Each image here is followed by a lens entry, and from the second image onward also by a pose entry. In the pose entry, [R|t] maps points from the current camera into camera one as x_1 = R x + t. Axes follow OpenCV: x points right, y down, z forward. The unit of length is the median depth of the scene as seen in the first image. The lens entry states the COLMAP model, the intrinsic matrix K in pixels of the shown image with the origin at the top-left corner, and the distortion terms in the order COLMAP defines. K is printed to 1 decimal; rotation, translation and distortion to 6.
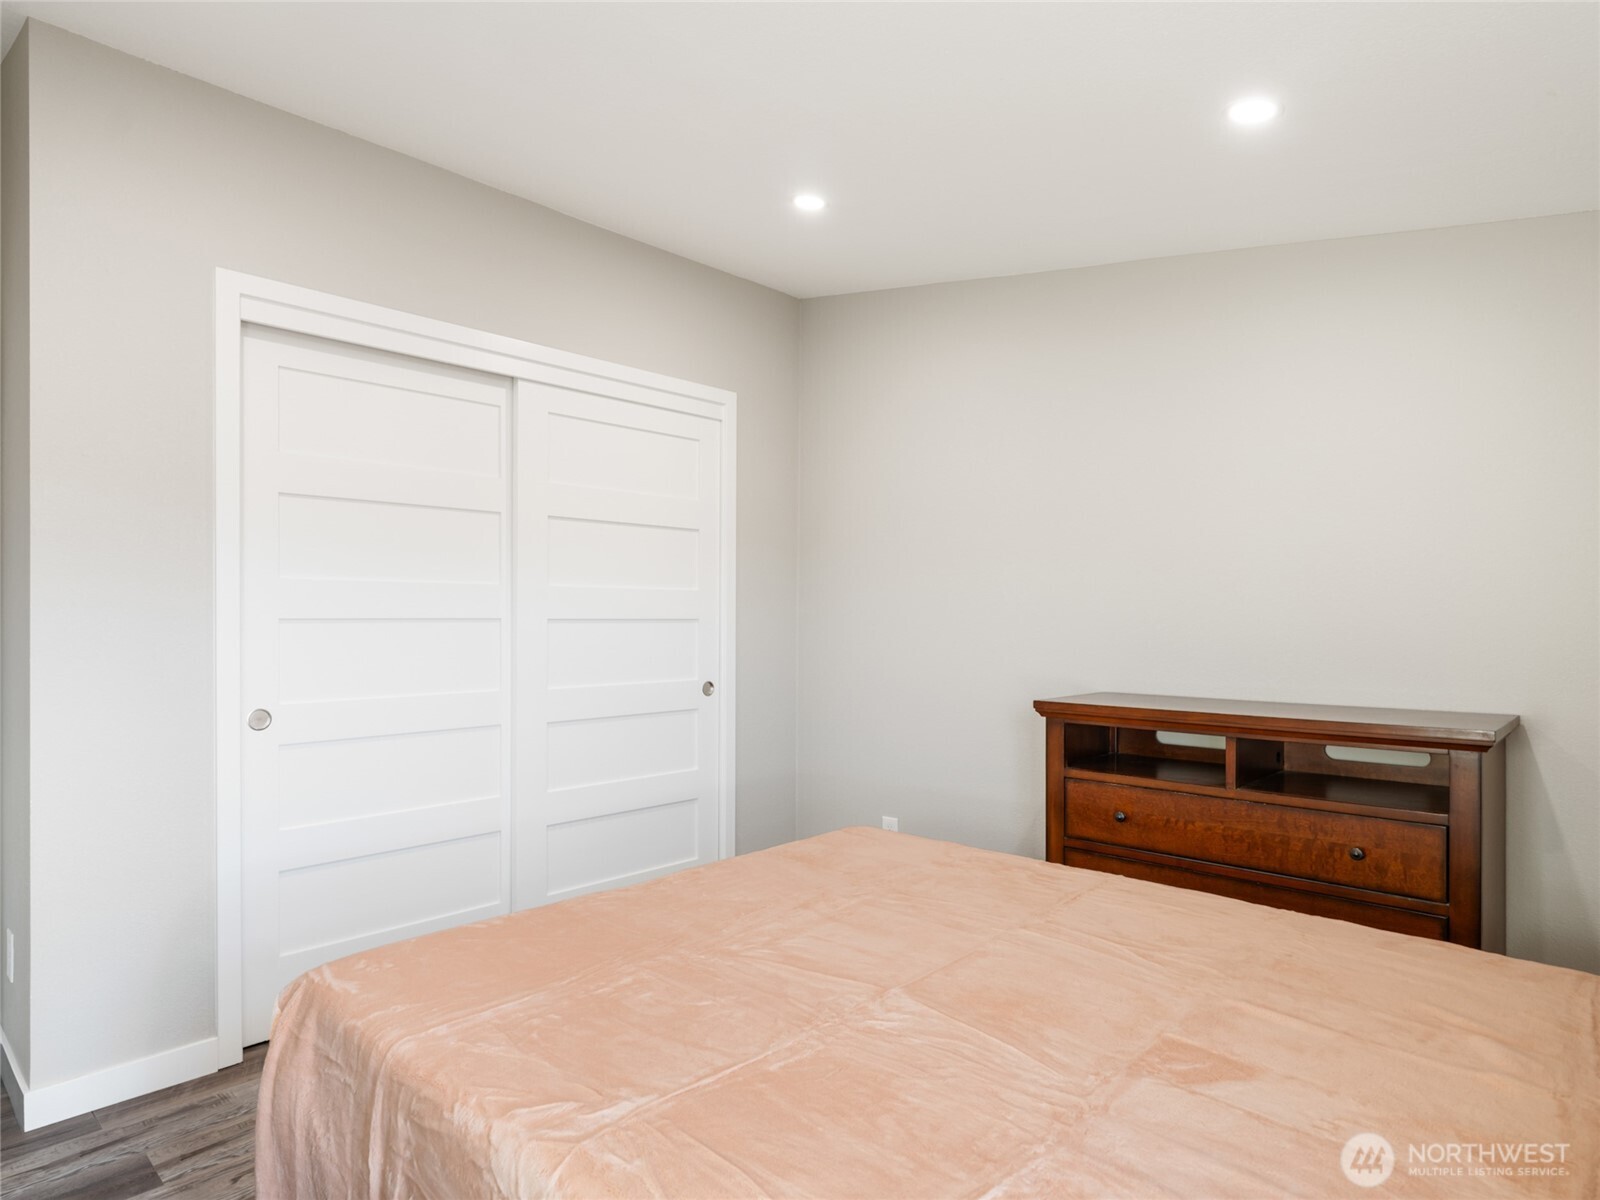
lens RADIAL K [[899.8, 0, 795.0], [0, 899.8, 606.6], [0, 0, 1]] dist [0.008003, -0.004112]
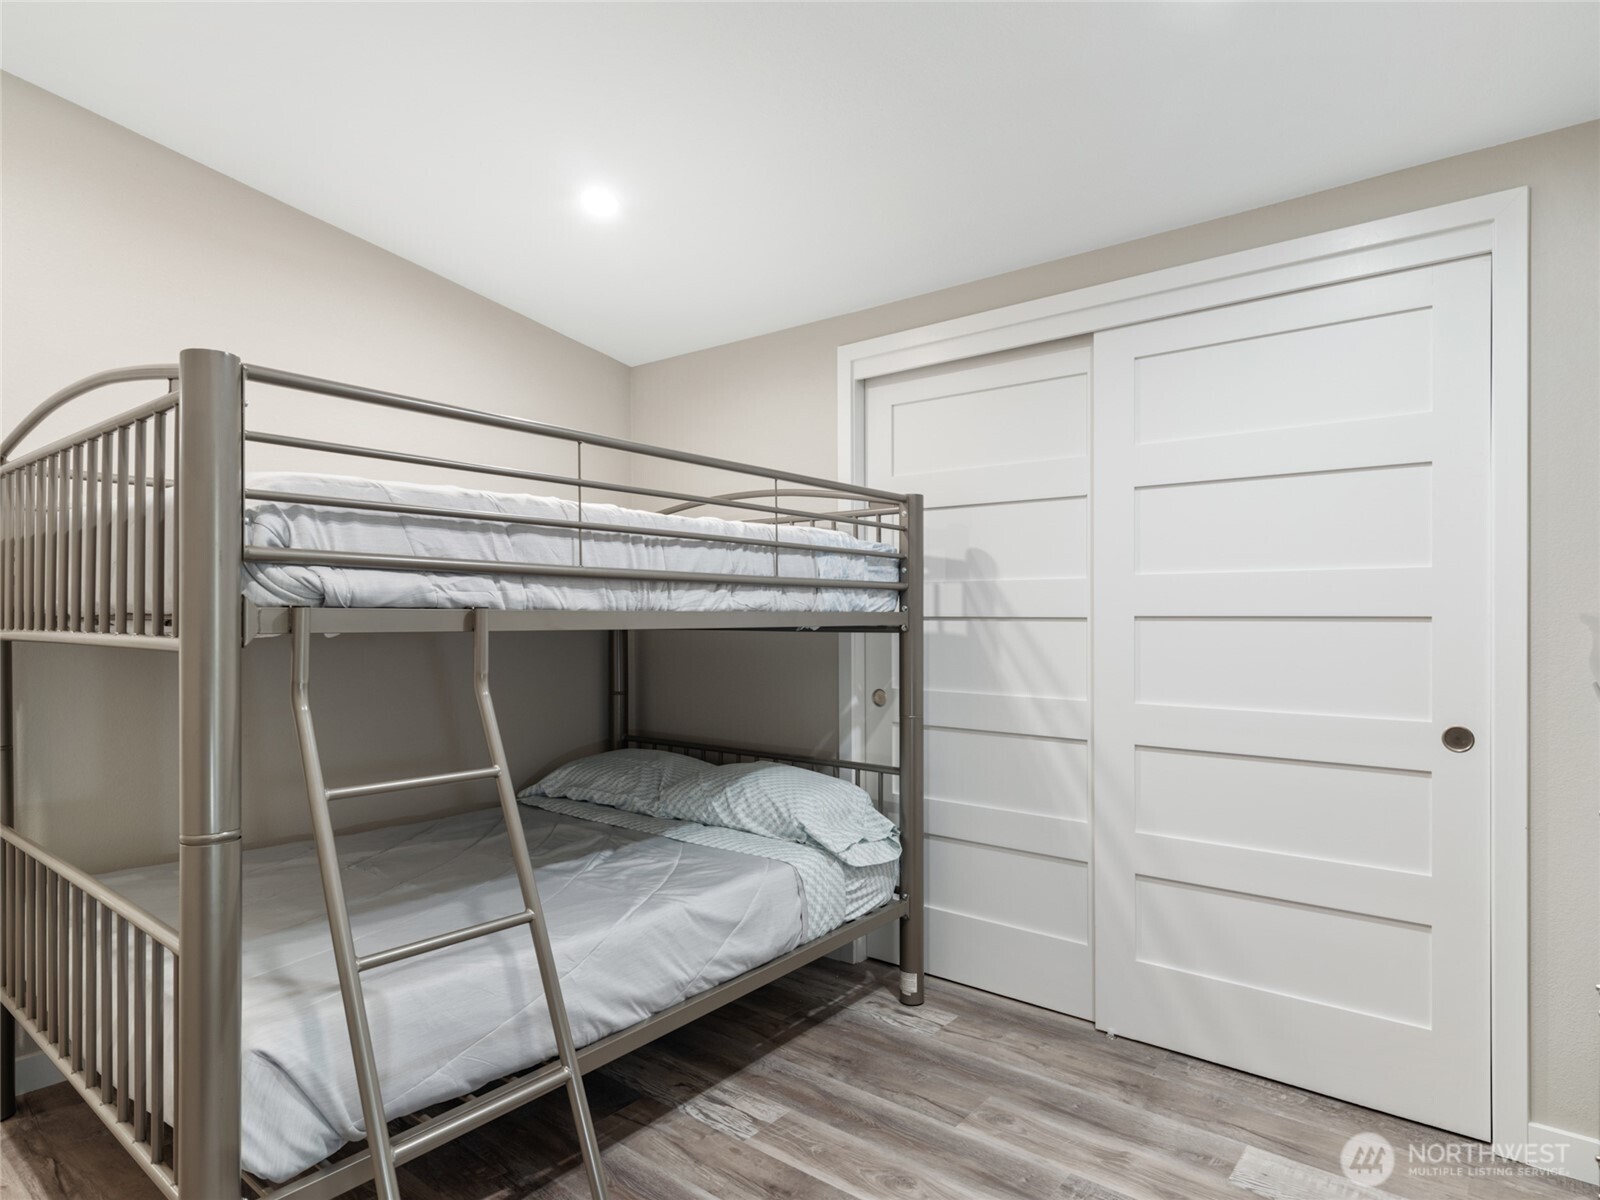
lens RADIAL K [[899.8, 0, 800.3], [0, 899.8, 609.7], [0, 0, 1]] dist [0.008003, -0.004112]
pose [[0.086270, -0.008372, -0.996237, 0.462933], [0.013369, 0.999884, -0.007245, 0.009730], [0.996182, -0.012694, 0.086372, 0.589626]]
